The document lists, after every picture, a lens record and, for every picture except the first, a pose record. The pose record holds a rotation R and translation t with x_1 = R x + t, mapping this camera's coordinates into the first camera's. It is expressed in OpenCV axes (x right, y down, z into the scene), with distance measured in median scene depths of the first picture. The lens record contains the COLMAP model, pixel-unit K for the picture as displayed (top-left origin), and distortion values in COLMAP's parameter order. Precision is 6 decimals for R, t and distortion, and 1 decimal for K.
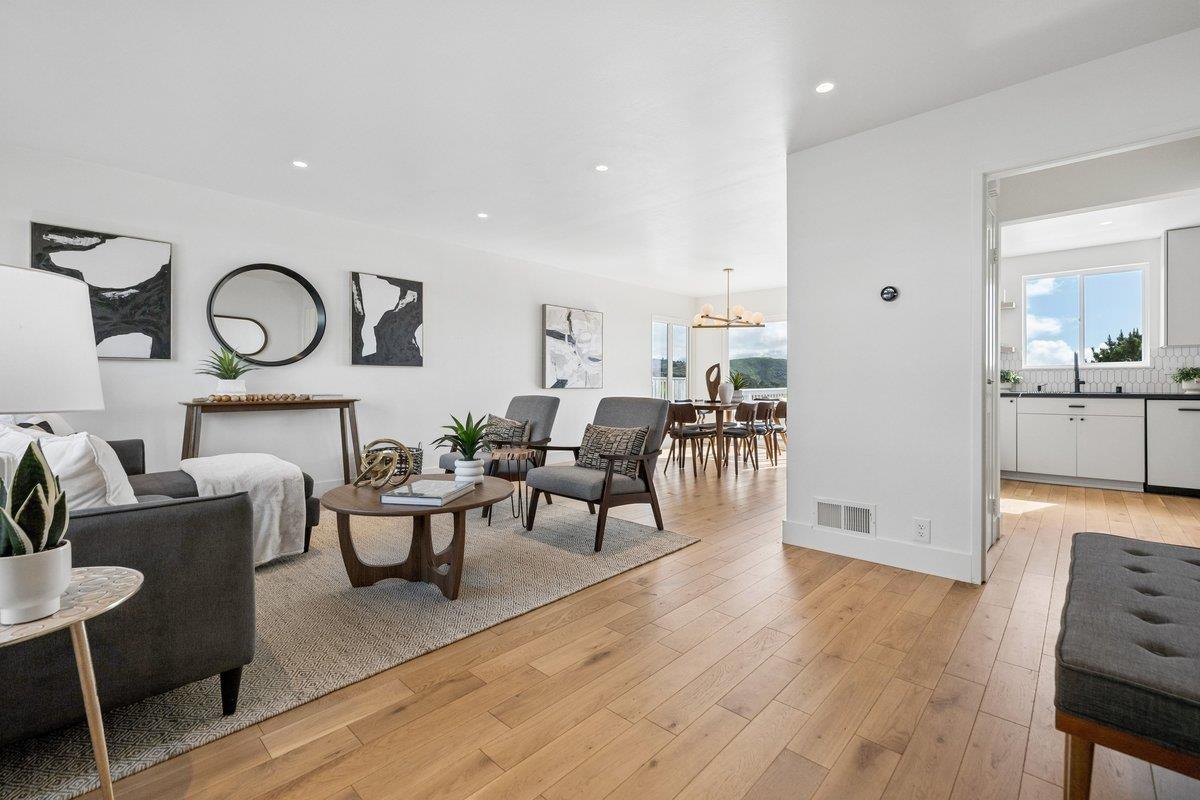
lens RADIAL K [[520.7, 0, 604.7], [0, 520.7, 389.1], [0, 0, 1]] dist [-0.000300, 0.000105]
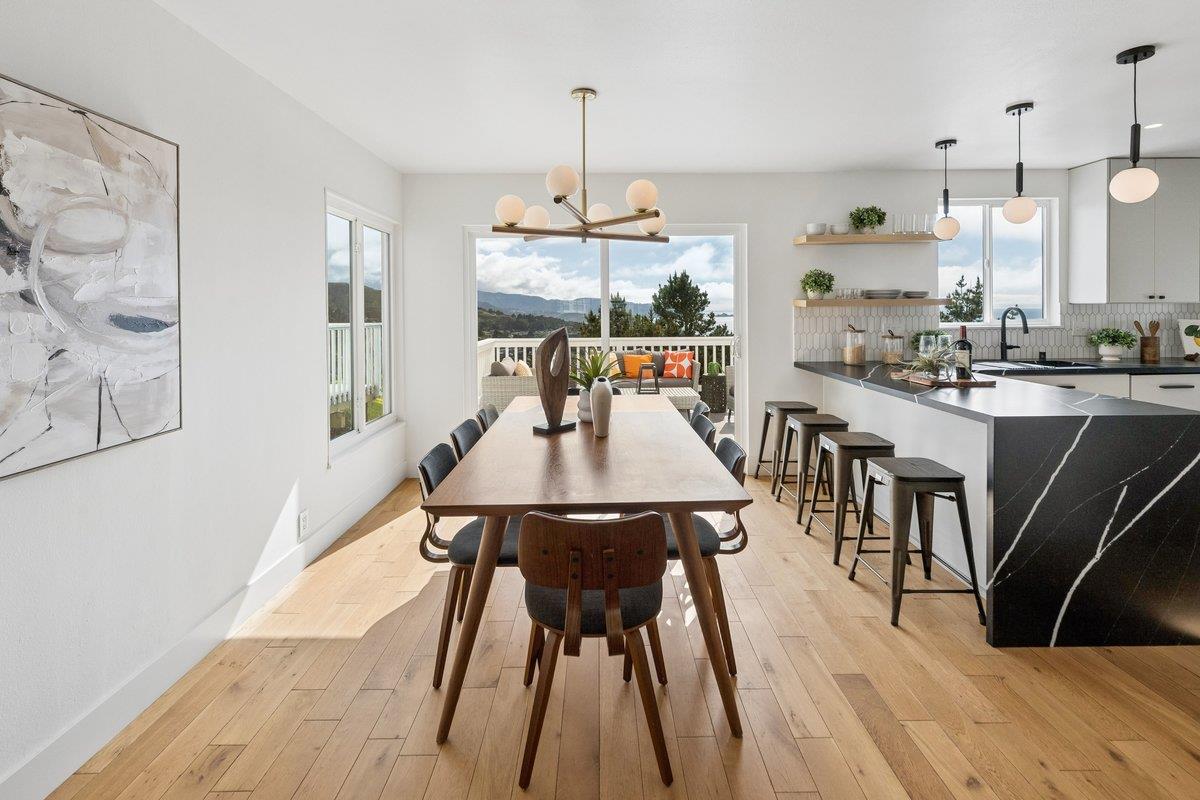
lens RADIAL K [[538.2, 0, 602.2], [0, 538.2, 317.1], [0, 0, 1]] dist [0.000577, 0.000151]
pose [[0.731792, -0.018788, 0.681269, -0.035300], [0.018571, 0.999798, 0.007625, -0.059970], [-0.681275, 0.007072, 0.731994, 0.683969]]
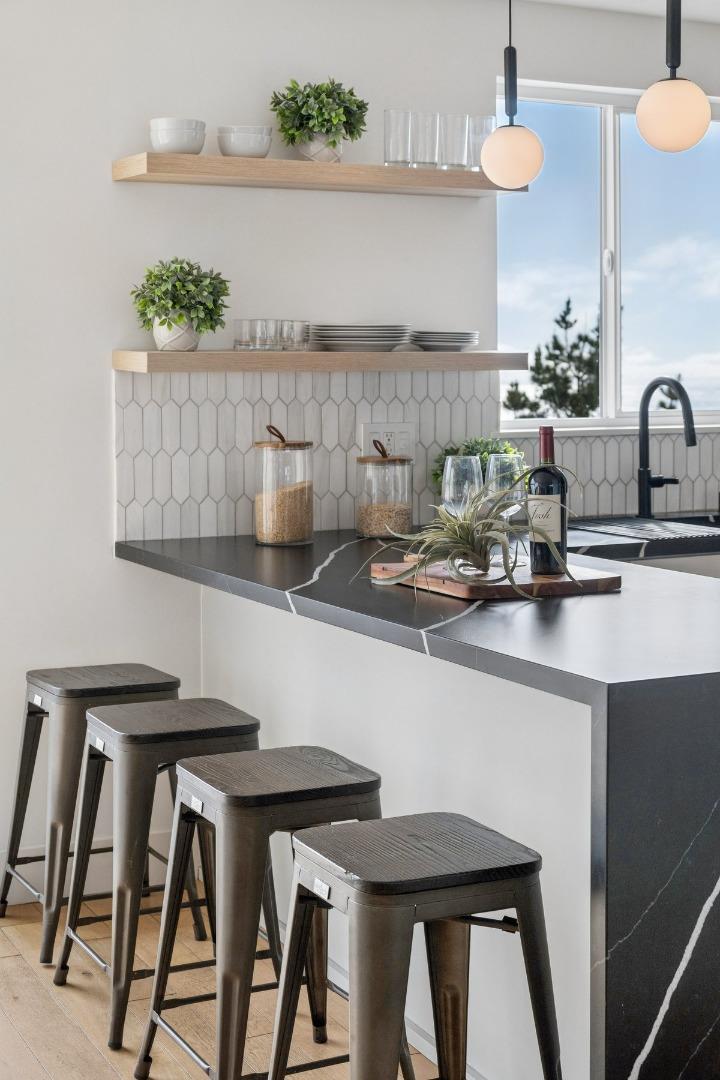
lens RADIAL K [[1623.5, 0, 352.9], [0, 1623.5, 426.1], [0, 0, 1]] dist [-0.028067, 0.000000]
pose [[0.356745, -0.030816, 0.933693, 0.015516], [0.014837, 0.999517, 0.027320, -0.058099], [-0.934084, 0.004107, 0.357030, 0.688273]]
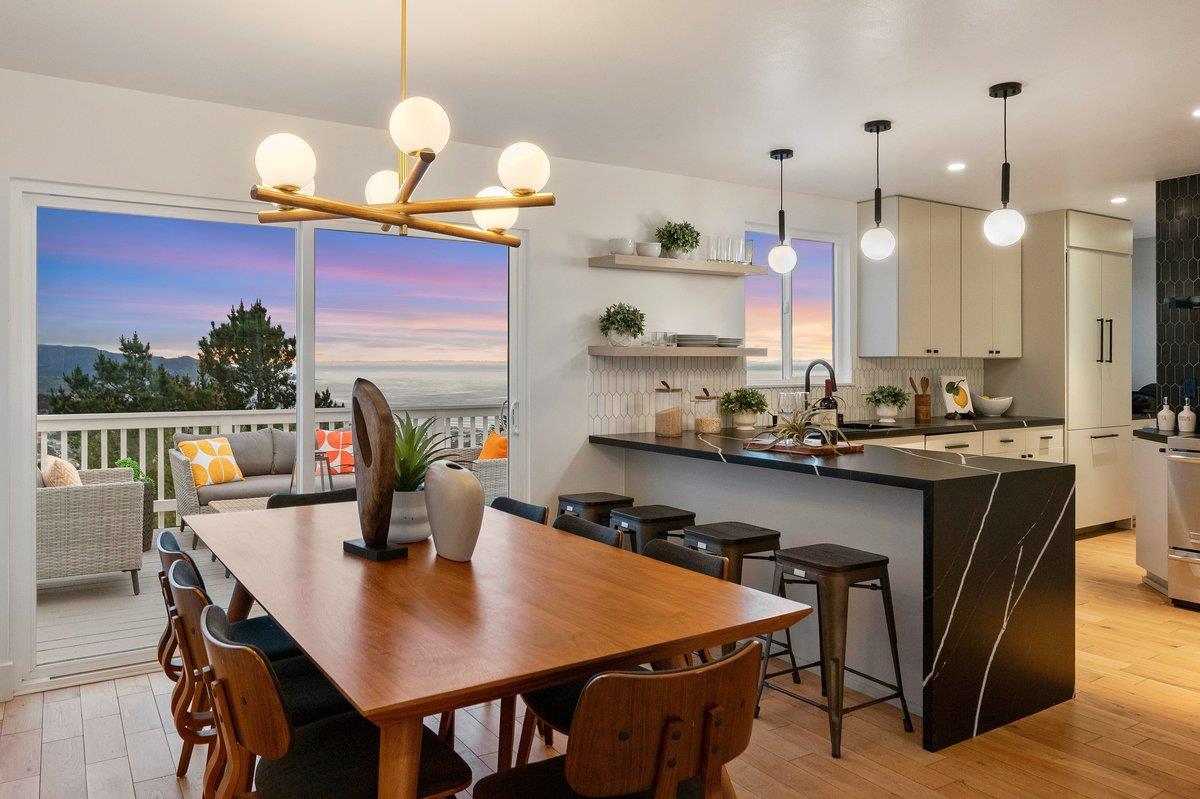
lens RADIAL K [[853.0, 0, 596.3], [0, 853.0, 365.2], [0, 0, 1]] dist [-0.010561, 0.001237]
pose [[0.258174, -0.001916, 0.966096, -0.106819], [0.011774, 0.999930, -0.001164, -0.054650], [-0.966027, 0.011675, 0.258179, 0.807419]]
